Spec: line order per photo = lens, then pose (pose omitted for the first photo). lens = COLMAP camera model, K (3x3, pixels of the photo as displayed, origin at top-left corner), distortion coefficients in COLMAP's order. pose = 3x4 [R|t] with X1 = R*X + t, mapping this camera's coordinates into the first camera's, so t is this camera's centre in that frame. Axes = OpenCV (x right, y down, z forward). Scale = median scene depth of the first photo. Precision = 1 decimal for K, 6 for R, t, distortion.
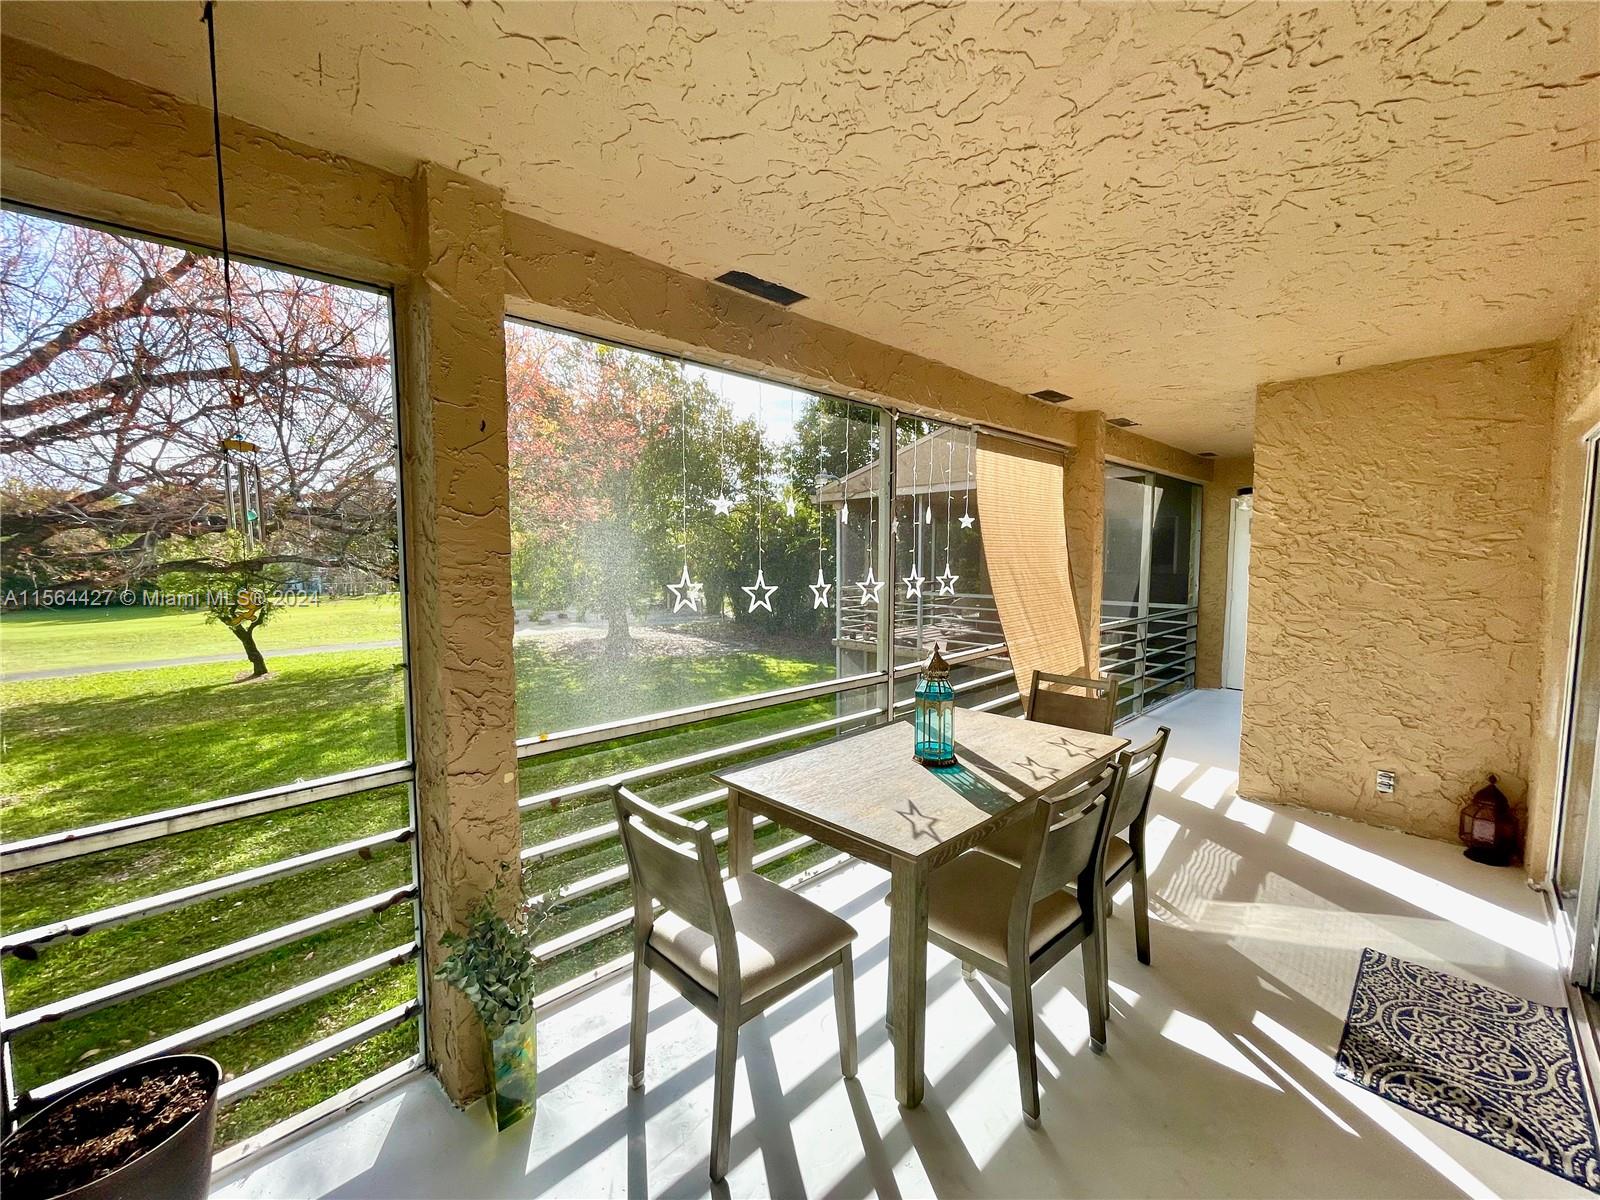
lens RADIAL K [[647.6, 0, 794.6], [0, 647.6, 629.5], [0, 0, 1]] dist [-0.000172, -0.000007]
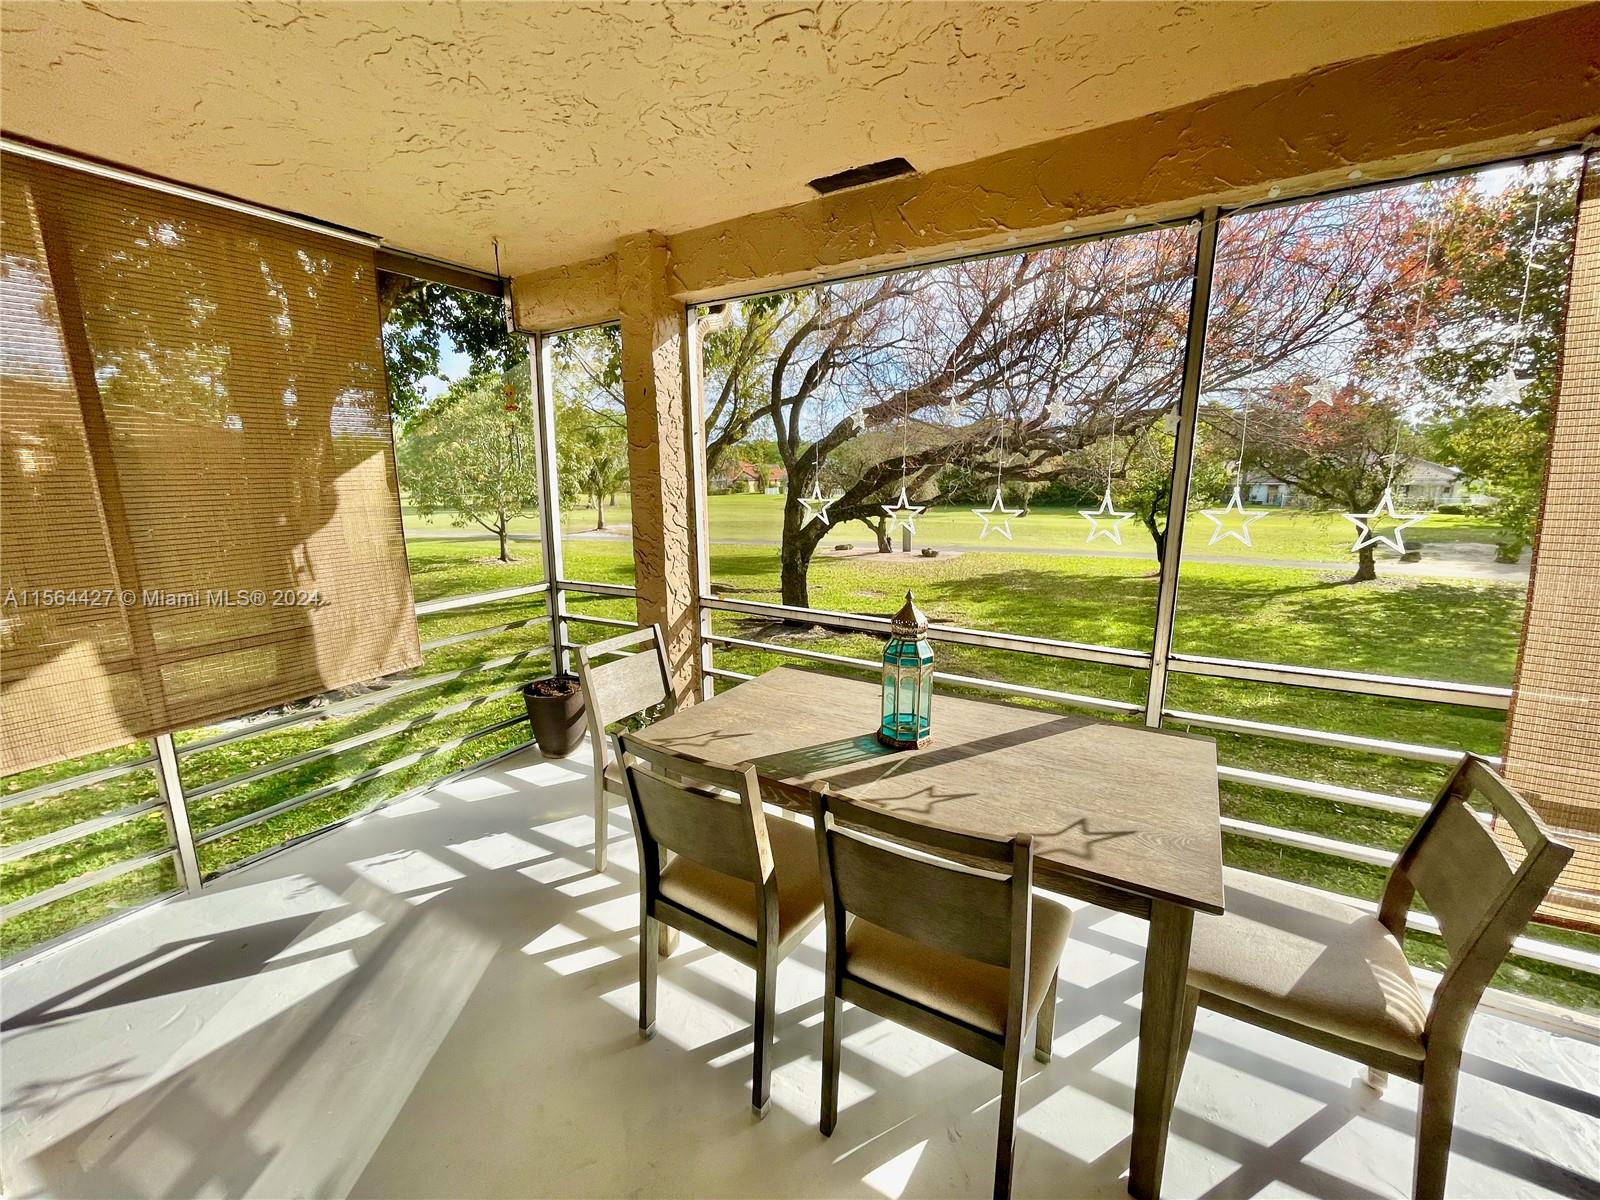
lens RADIAL K [[640.1, 0, 800.0], [0, 640.1, 600.0], [0, 0, 1]] dist [0.030682, 0.000058]
pose [[0.255482, 0.197477, -0.946431, 0.910142], [-0.115824, 0.978119, 0.172823, -0.080622], [0.959851, 0.065467, 0.272765, 0.687594]]
